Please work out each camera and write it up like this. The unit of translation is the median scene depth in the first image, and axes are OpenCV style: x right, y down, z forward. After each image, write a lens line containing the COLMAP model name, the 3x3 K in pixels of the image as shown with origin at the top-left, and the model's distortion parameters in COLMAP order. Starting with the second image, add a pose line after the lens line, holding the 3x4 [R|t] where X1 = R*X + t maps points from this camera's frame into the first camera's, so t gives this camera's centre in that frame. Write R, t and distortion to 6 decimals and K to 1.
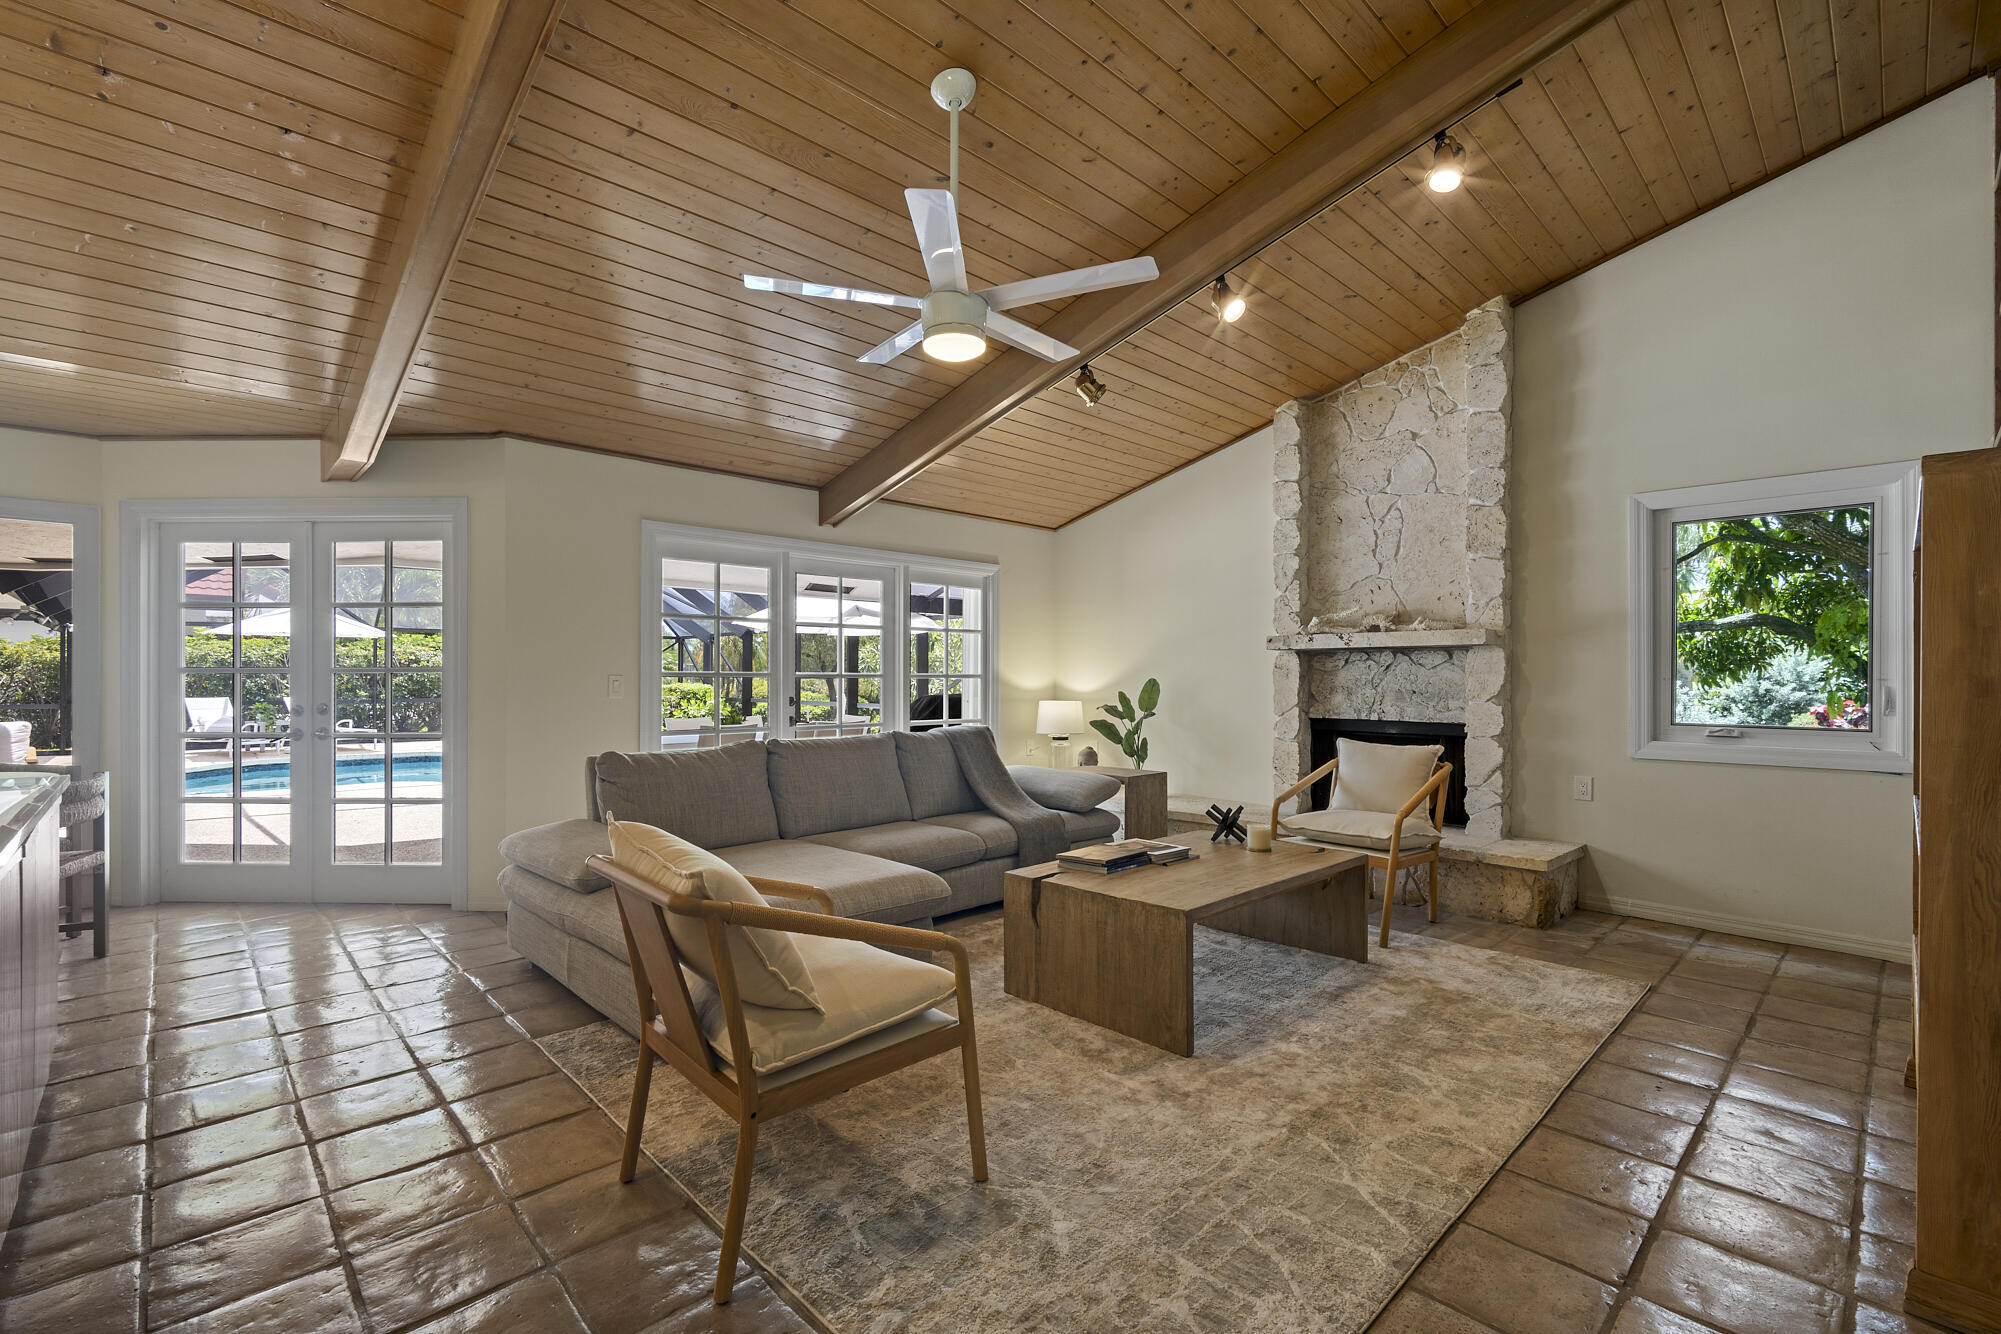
lens RADIAL K [[856.9, 0, 993.2], [0, 856.9, 673.2], [0, 0, 1]] dist [-0.001909, 0.000558]
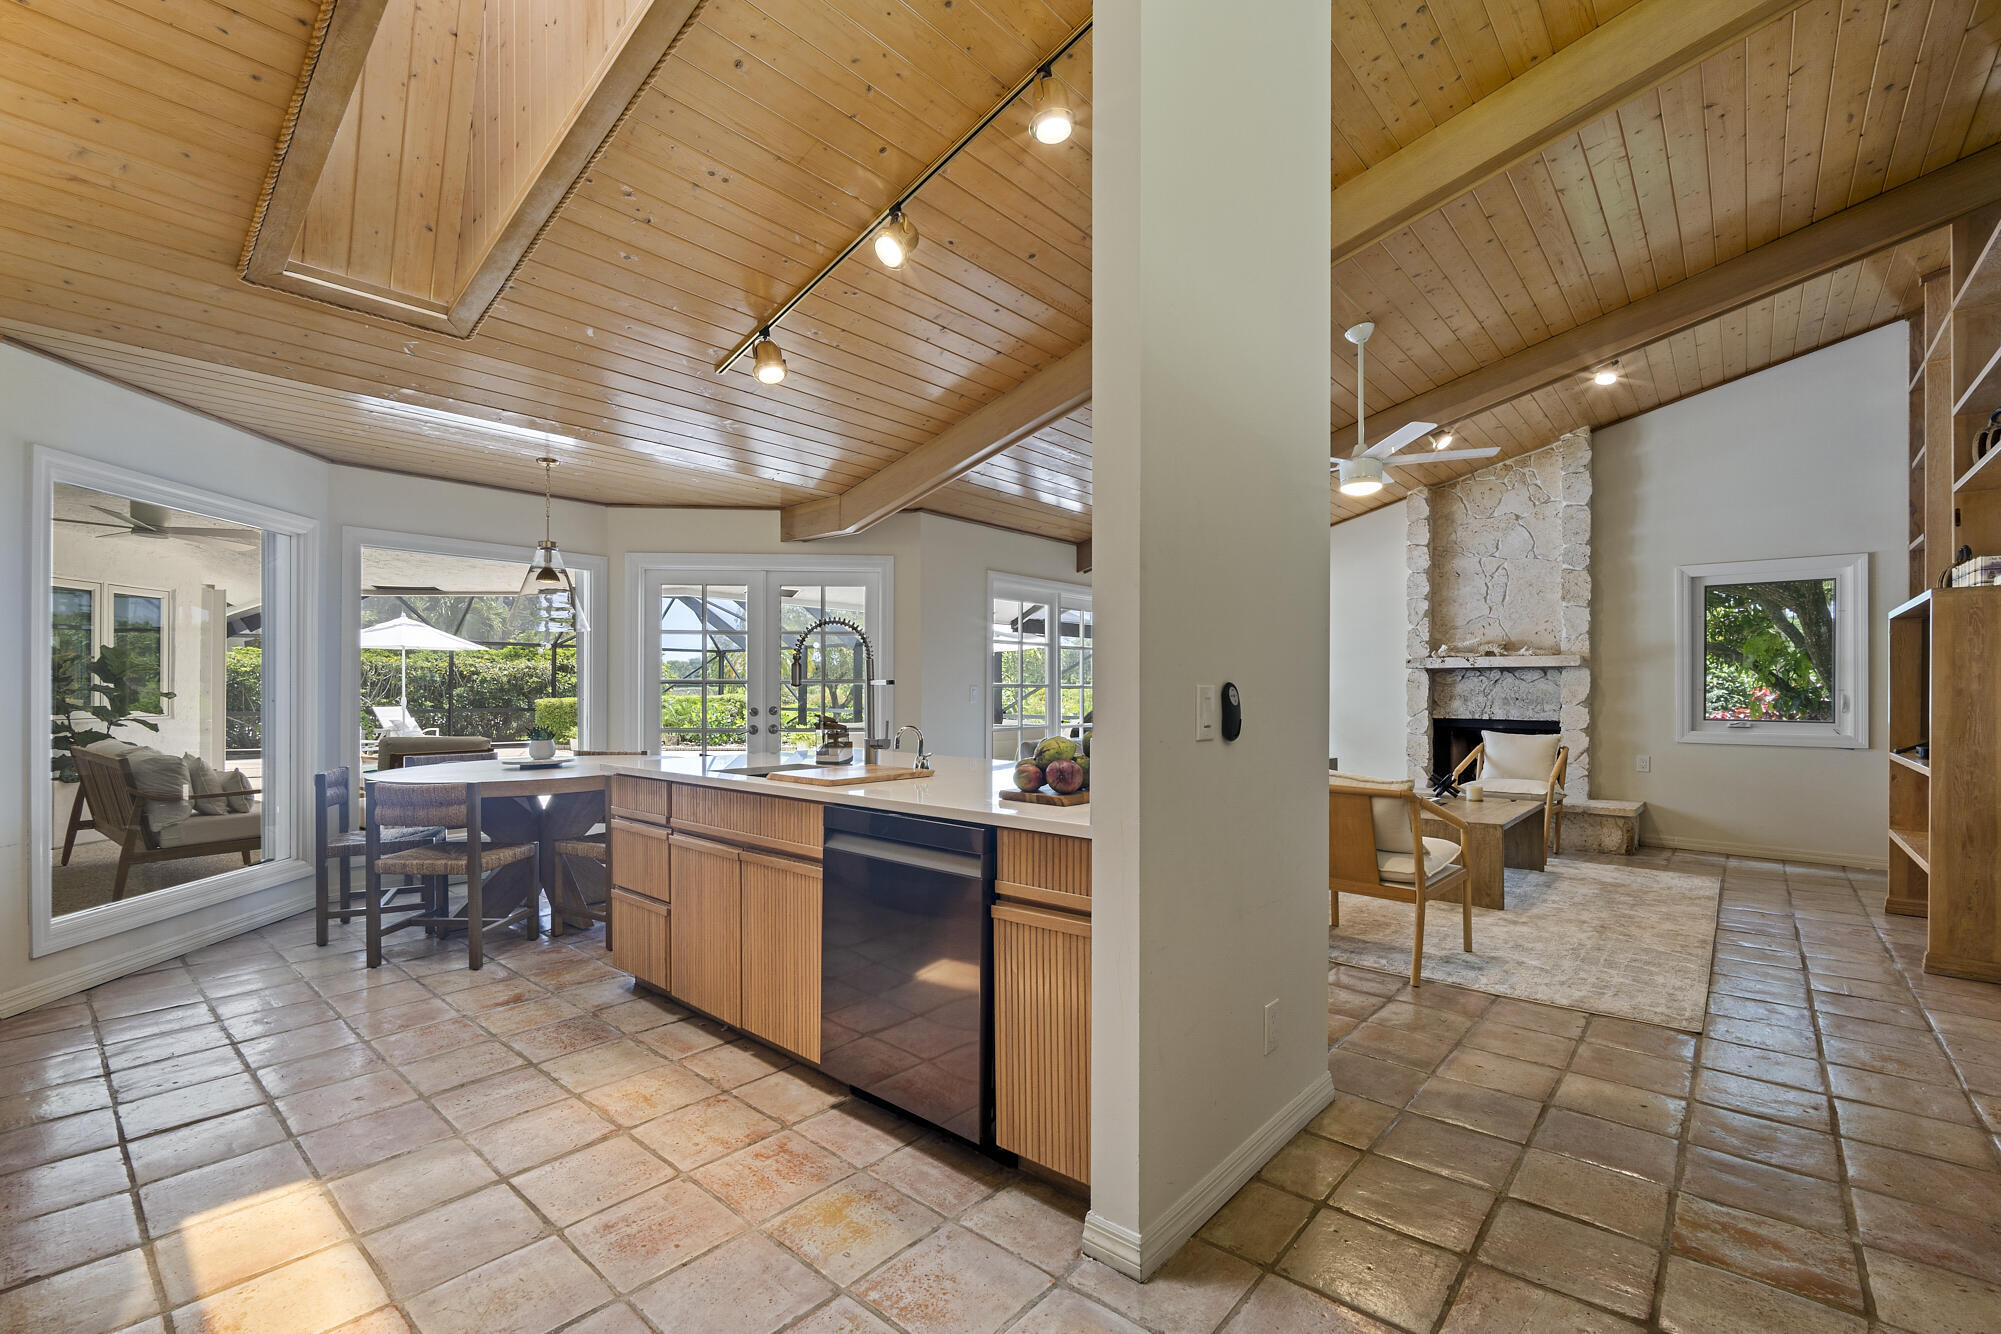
lens RADIAL K [[848.7, 0, 1000.4], [0, 848.7, 684.4], [0, 0, 1]] dist [0.001603, 0.000282]
pose [[0.995239, 0.002057, 0.097447, -0.516180], [-0.001908, 0.999997, -0.001619, 0.001967], [-0.097450, 0.001426, 0.995239, -0.323944]]
